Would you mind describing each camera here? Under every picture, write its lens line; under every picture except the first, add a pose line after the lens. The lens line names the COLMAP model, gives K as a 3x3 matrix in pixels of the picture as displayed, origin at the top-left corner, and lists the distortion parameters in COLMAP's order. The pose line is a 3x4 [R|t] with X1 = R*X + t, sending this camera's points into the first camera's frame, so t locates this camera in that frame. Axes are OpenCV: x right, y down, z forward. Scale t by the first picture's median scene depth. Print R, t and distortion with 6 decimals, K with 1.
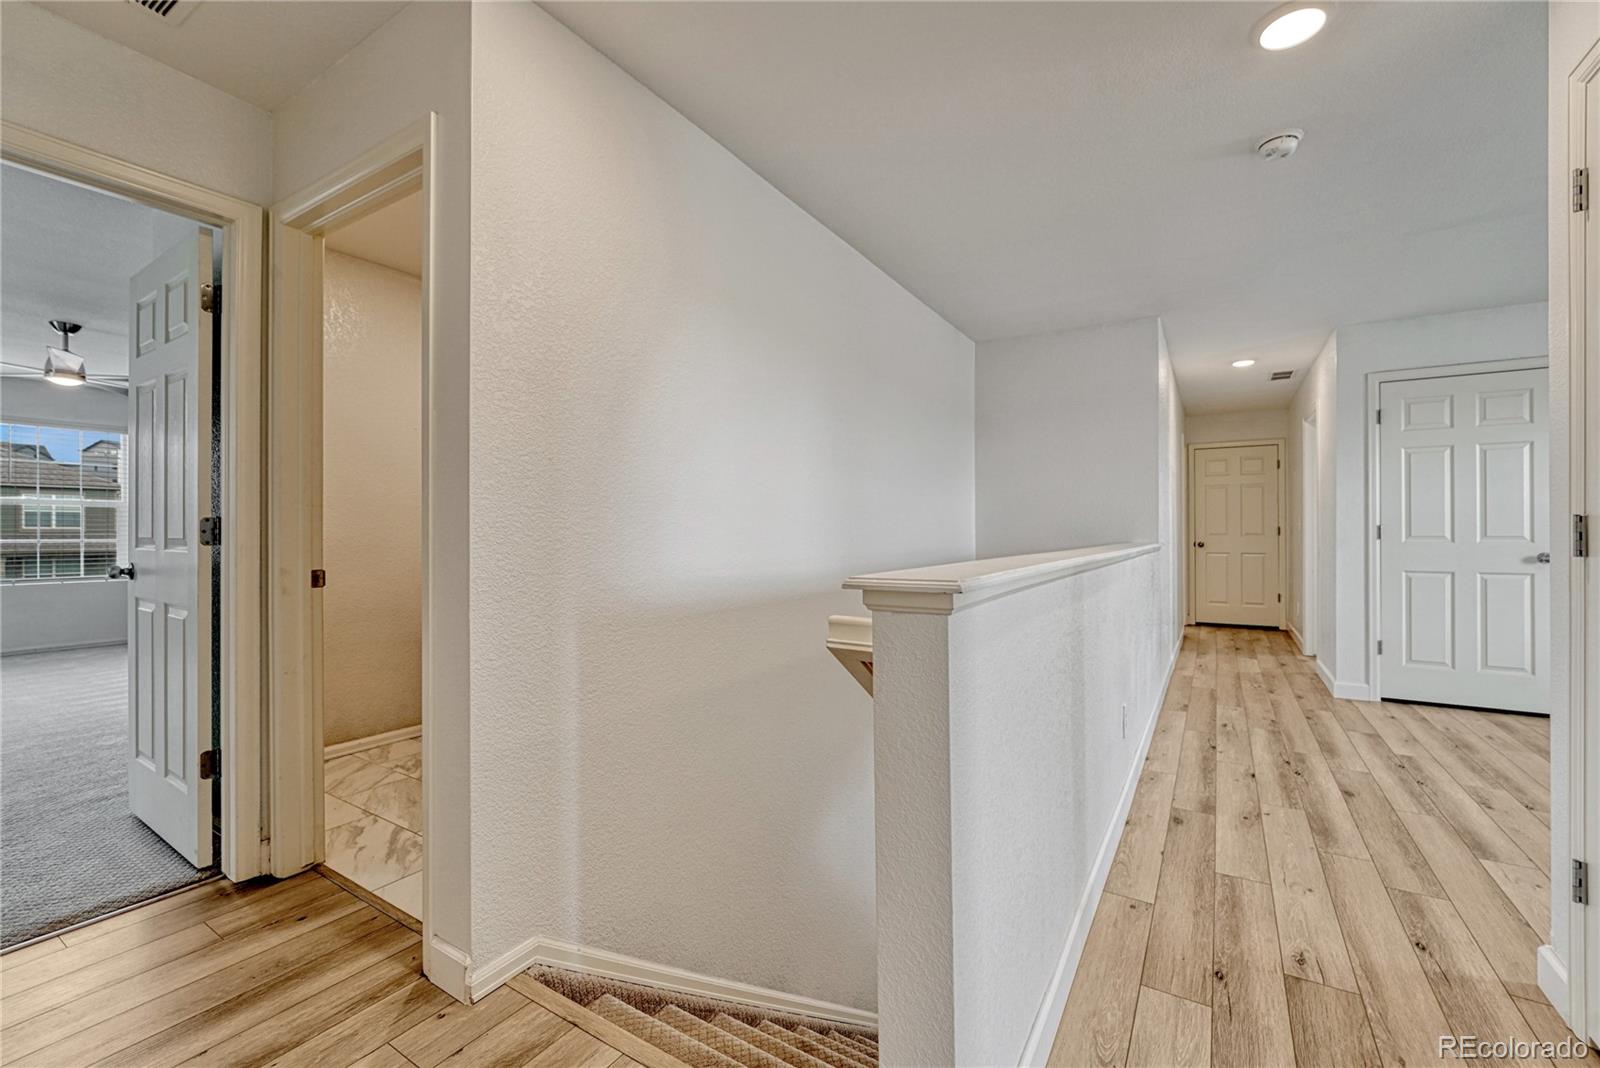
lens RADIAL K [[662.3, 0, 833.3], [0, 662.3, 528.7], [0, 0, 1]] dist [-0.011375, 0.001517]
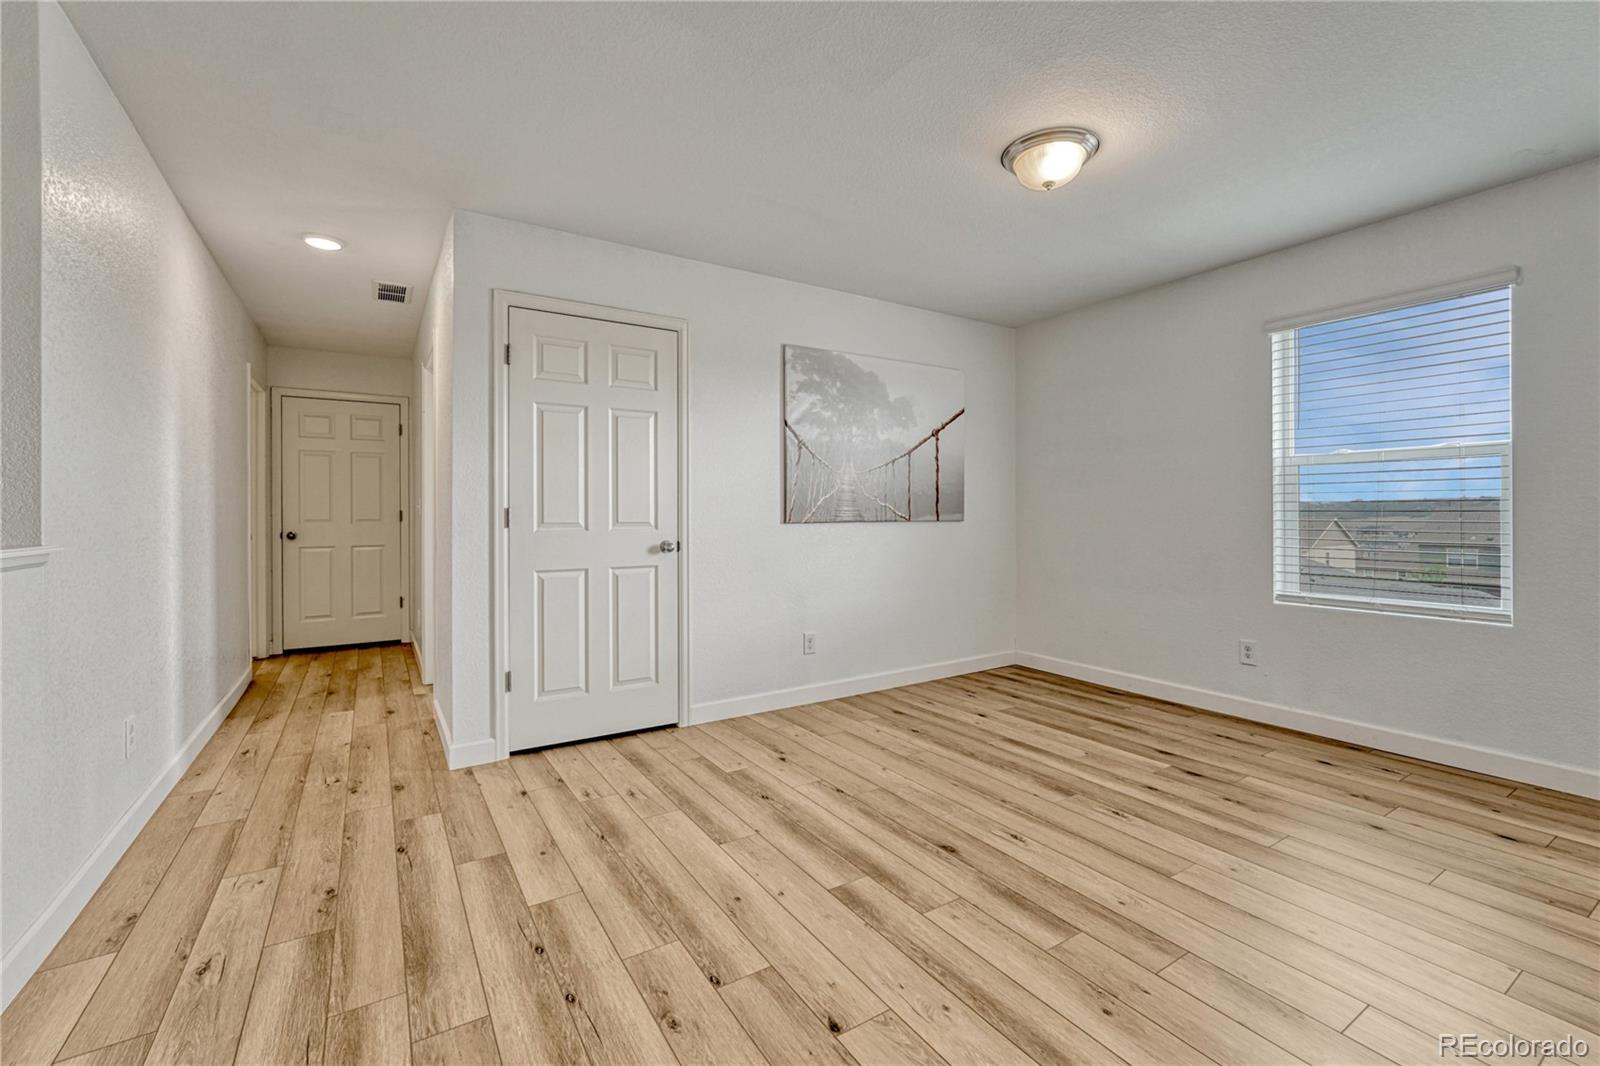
lens RADIAL K [[662.3, 0, 777.2], [0, 662.3, 516.2], [0, 0, 1]] dist [-0.011375, 0.001517]
pose [[0.475659, -0.001373, 0.879628, 0.344382], [-0.002702, 0.999992, 0.003023, 0.000596], [-0.879625, -0.003815, 0.475652, 0.407673]]
